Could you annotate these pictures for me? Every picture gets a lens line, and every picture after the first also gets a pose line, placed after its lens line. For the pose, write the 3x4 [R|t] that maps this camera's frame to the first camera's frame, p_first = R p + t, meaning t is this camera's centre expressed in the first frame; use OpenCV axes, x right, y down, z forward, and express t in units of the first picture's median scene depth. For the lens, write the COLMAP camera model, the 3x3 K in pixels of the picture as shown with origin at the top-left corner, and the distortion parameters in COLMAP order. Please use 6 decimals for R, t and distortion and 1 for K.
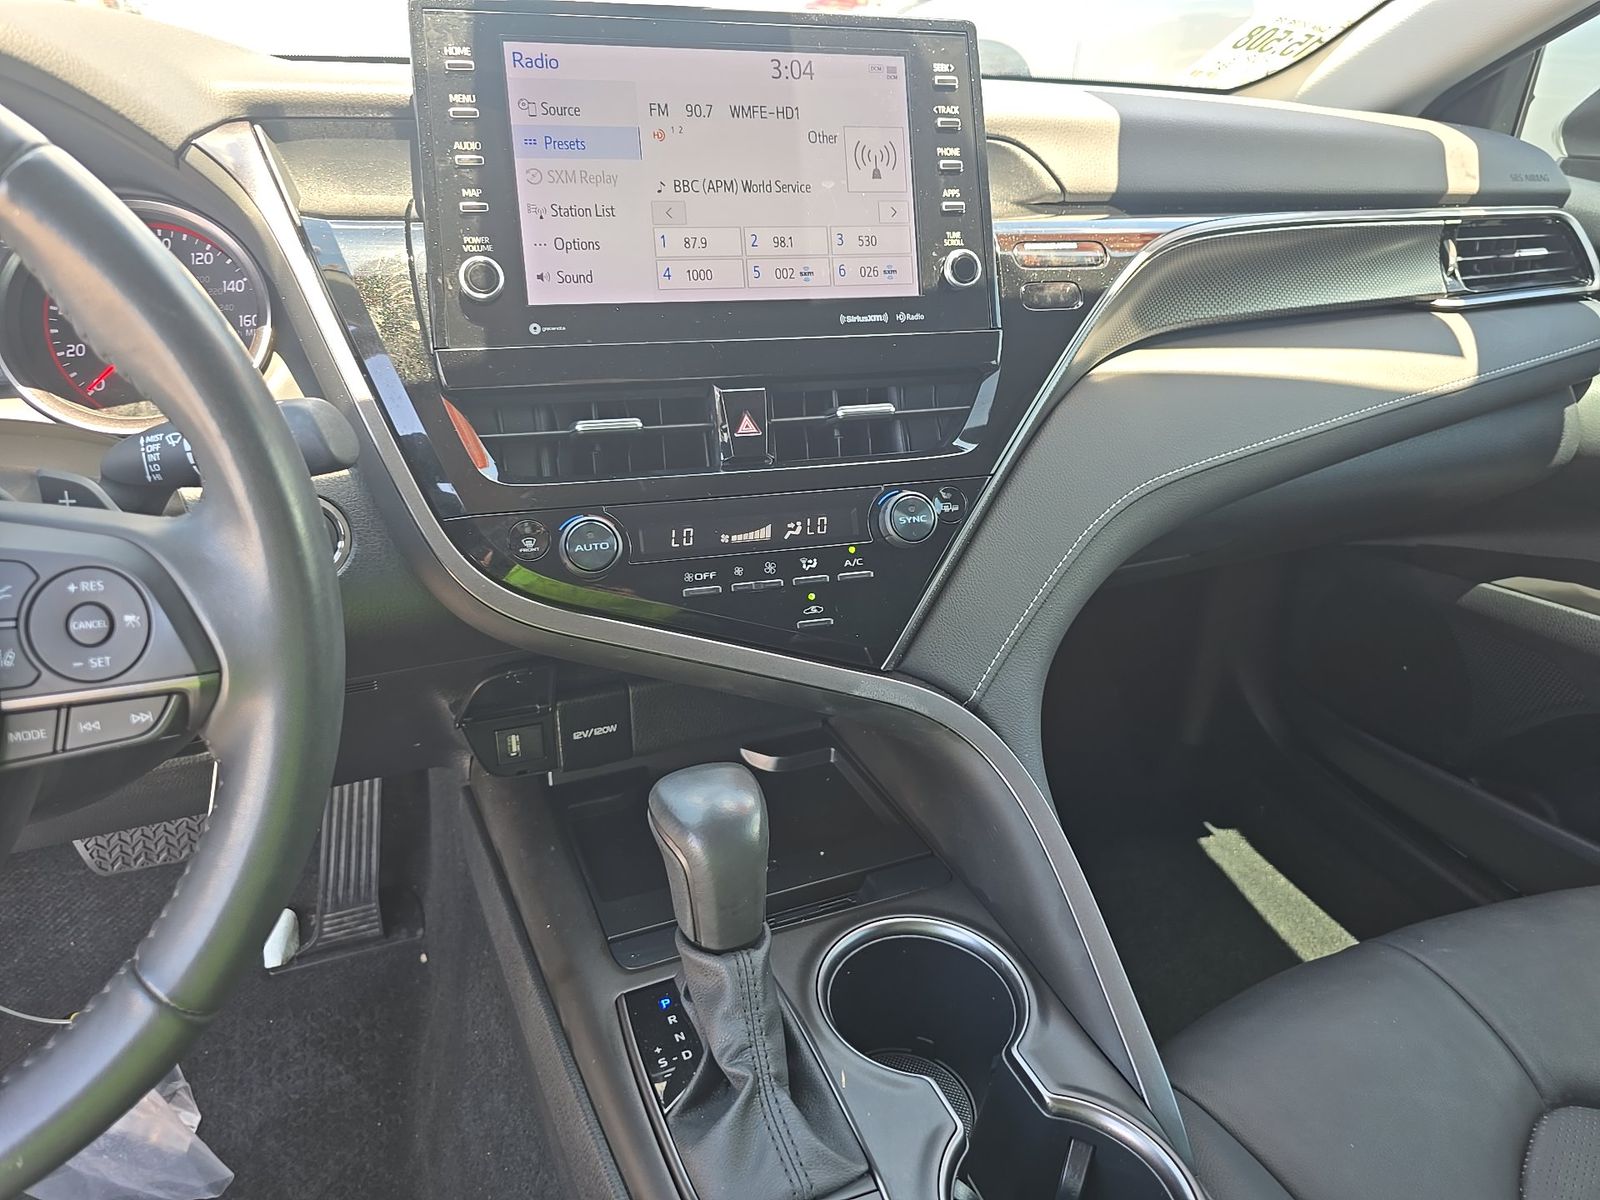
lens RADIAL K [[1069.2, 0, 800.3], [0, 1069.2, 602.0], [0, 0, 1]] dist [-0.003957, 0.000519]
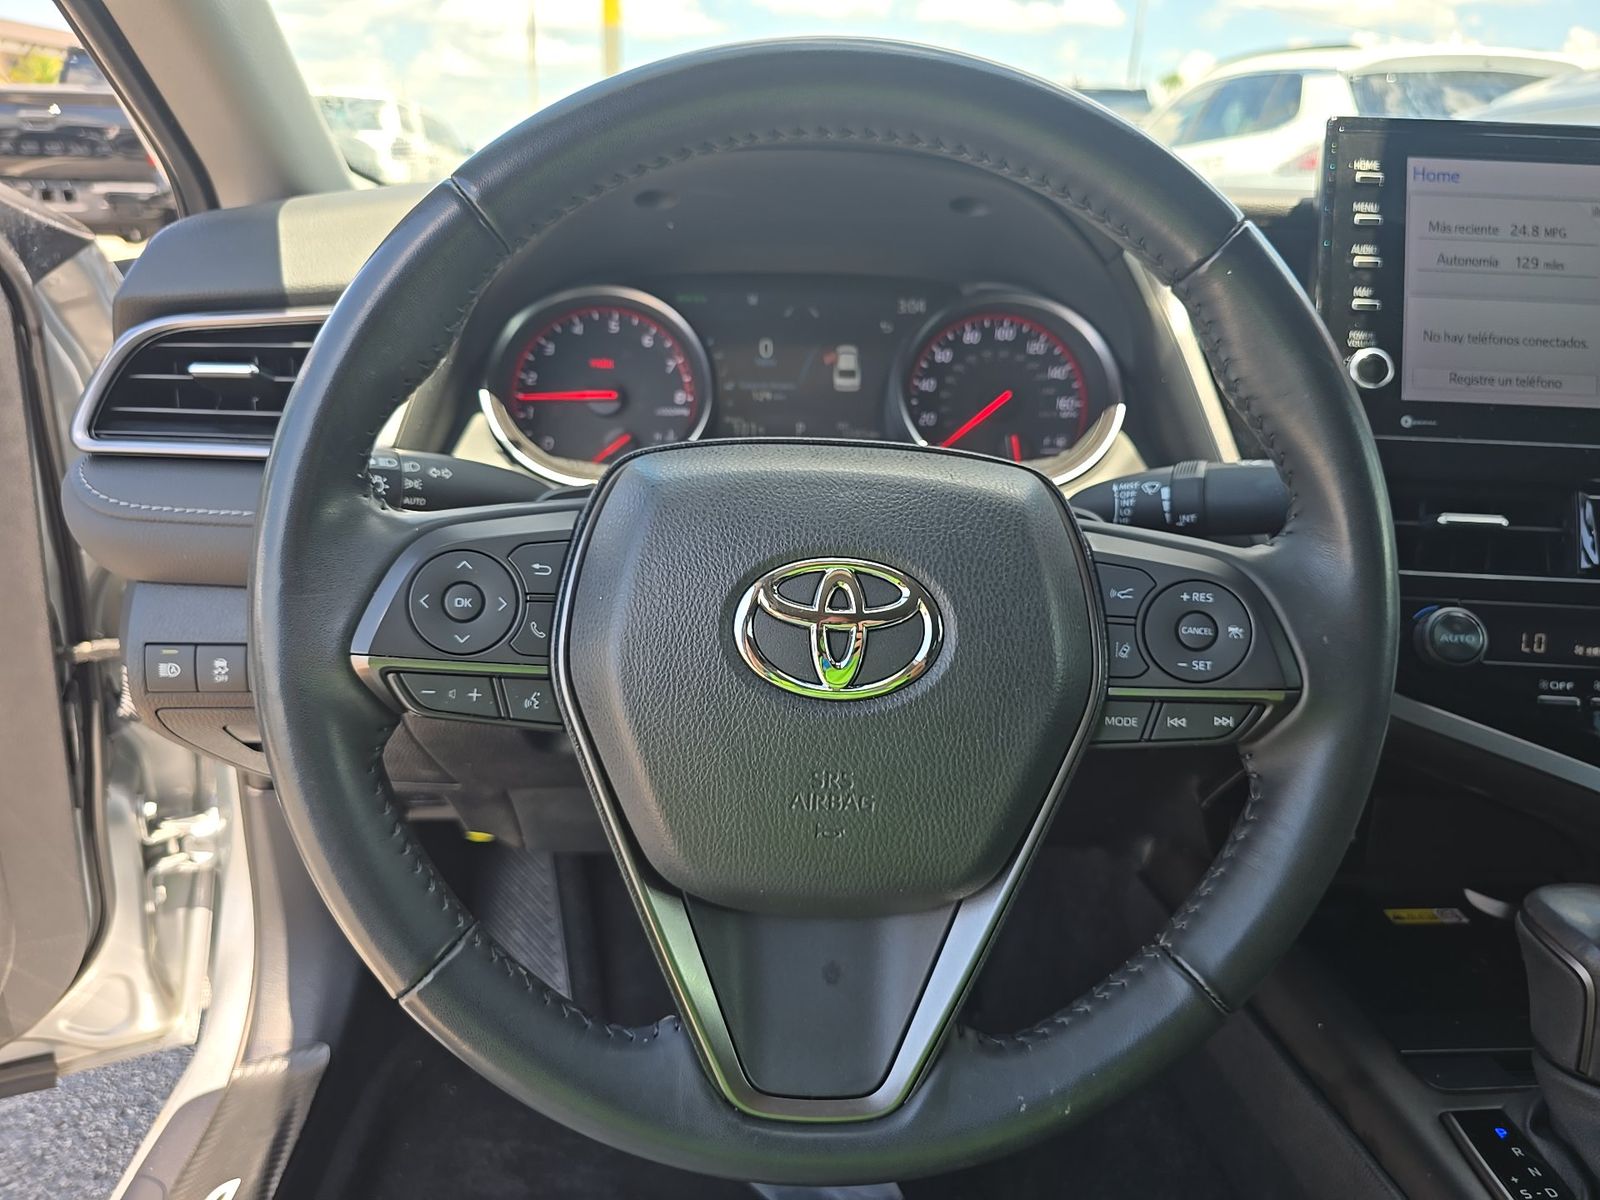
lens RADIAL K [[1069.2, 0, 799.6], [0, 1069.2, 598.0], [0, 0, 1]] dist [-0.003957, 0.000519]
pose [[0.933262, 0.111560, -0.341432, -0.438878], [-0.154226, 0.982922, -0.100395, 0.106713], [0.324401, 0.146352, 0.934529, -0.122834]]
